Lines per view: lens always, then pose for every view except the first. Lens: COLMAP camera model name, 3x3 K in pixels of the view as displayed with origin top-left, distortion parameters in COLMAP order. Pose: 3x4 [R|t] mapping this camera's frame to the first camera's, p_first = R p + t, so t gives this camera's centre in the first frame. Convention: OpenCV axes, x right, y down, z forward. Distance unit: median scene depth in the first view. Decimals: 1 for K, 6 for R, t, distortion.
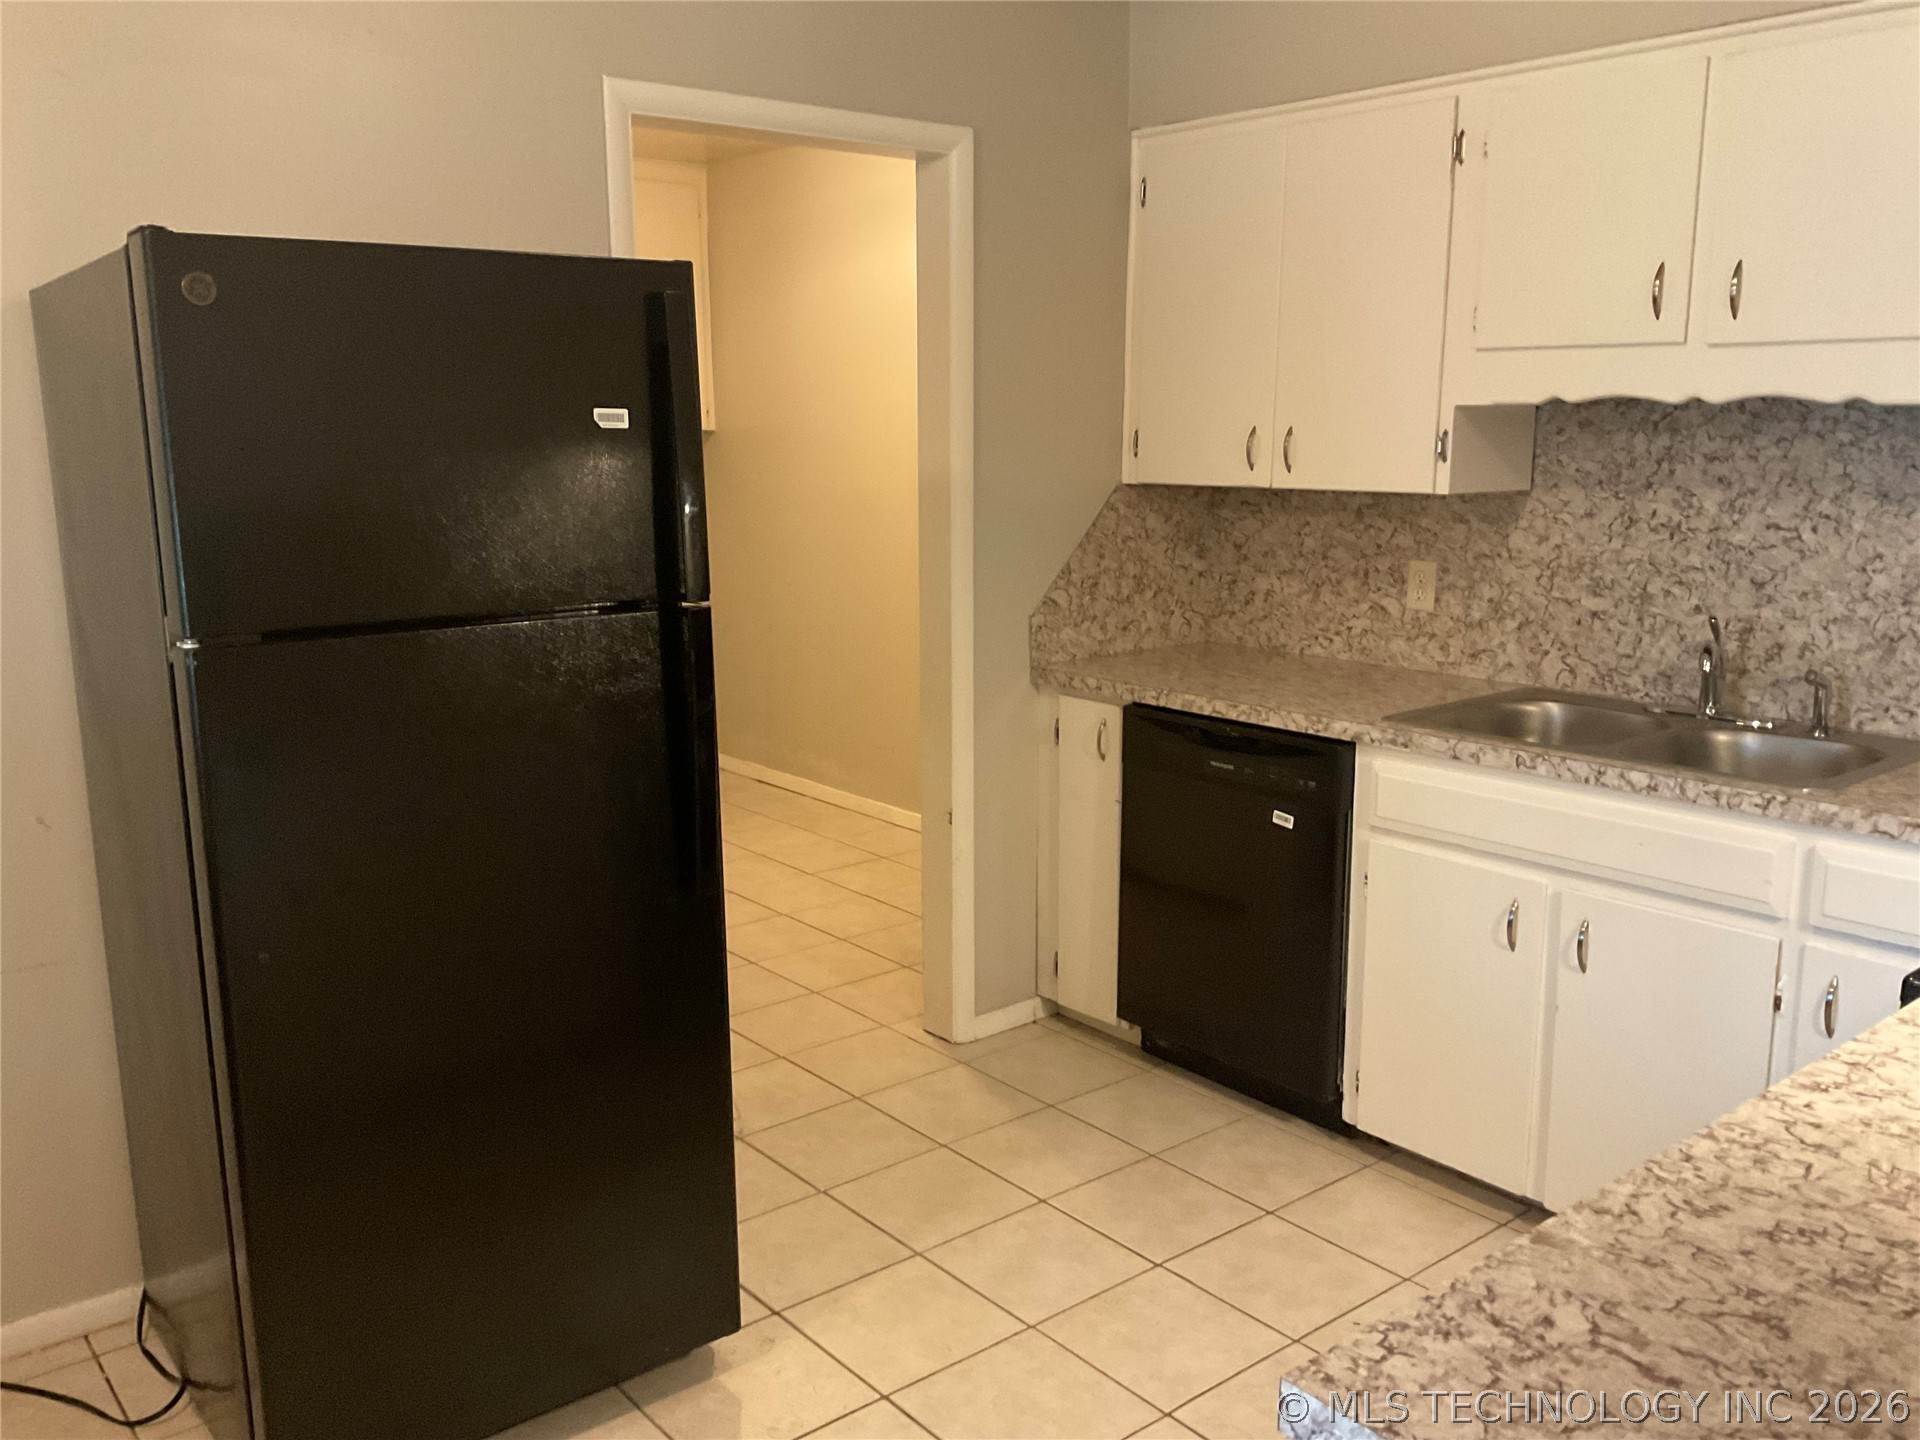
lens RADIAL K [[1604.0, 0, 968.8], [0, 1604.0, 737.0], [0, 0, 1]] dist [0.112122, -0.219747]
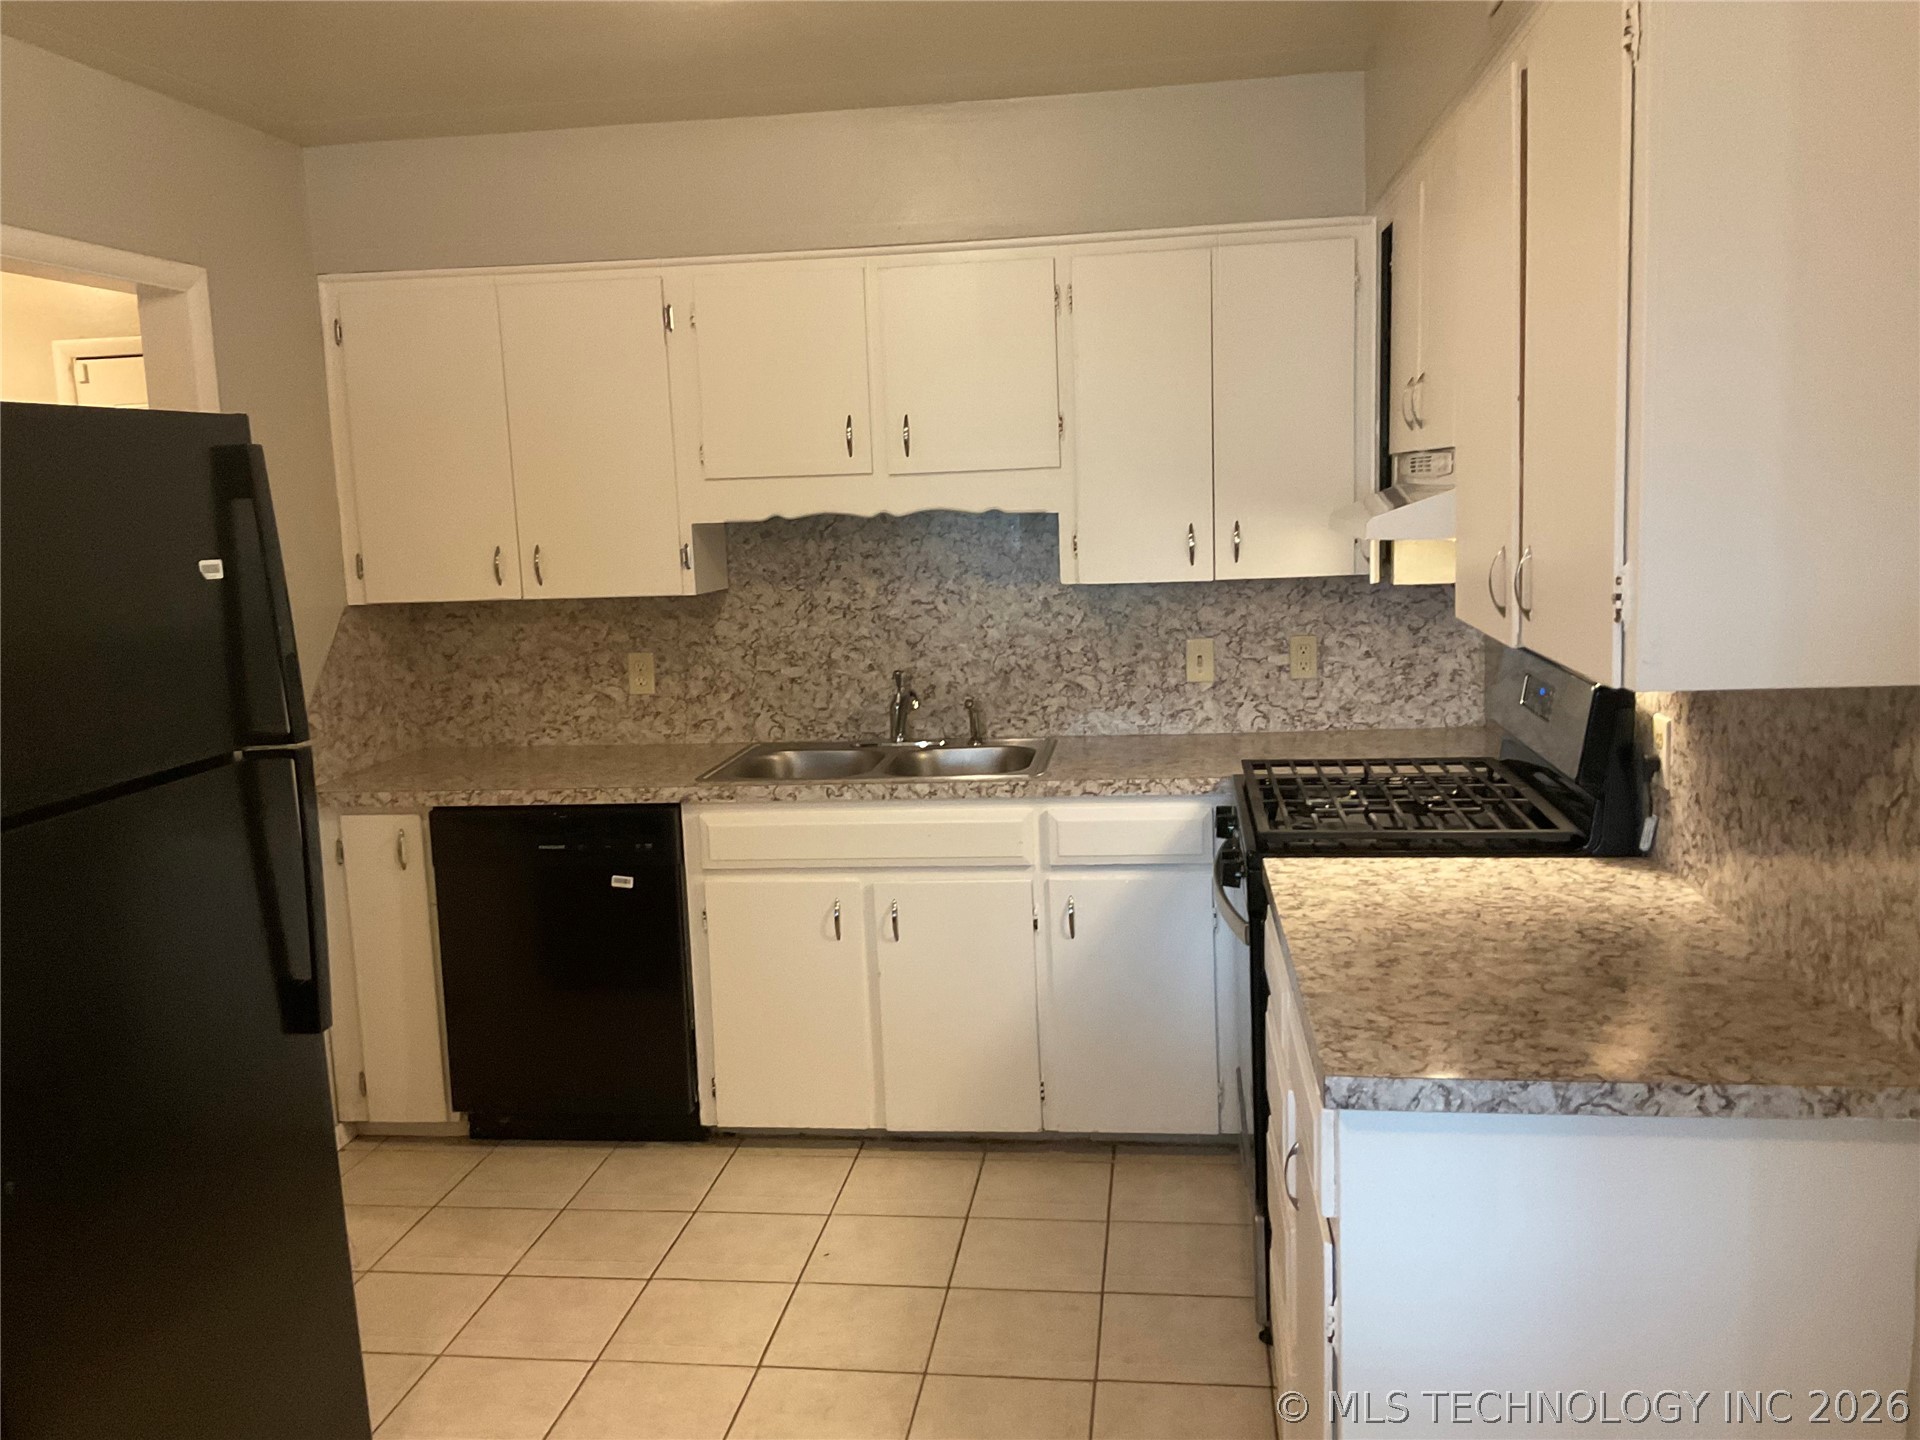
lens RADIAL K [[1604.0, 0, 968.8], [0, 1604.0, 737.0], [0, 0, 1]] dist [0.112122, -0.219747]
pose [[0.726530, -0.128805, 0.674955, -0.383796], [0.170400, 0.985364, 0.004622, -0.013724], [-0.665672, 0.111654, 0.737845, -0.025795]]
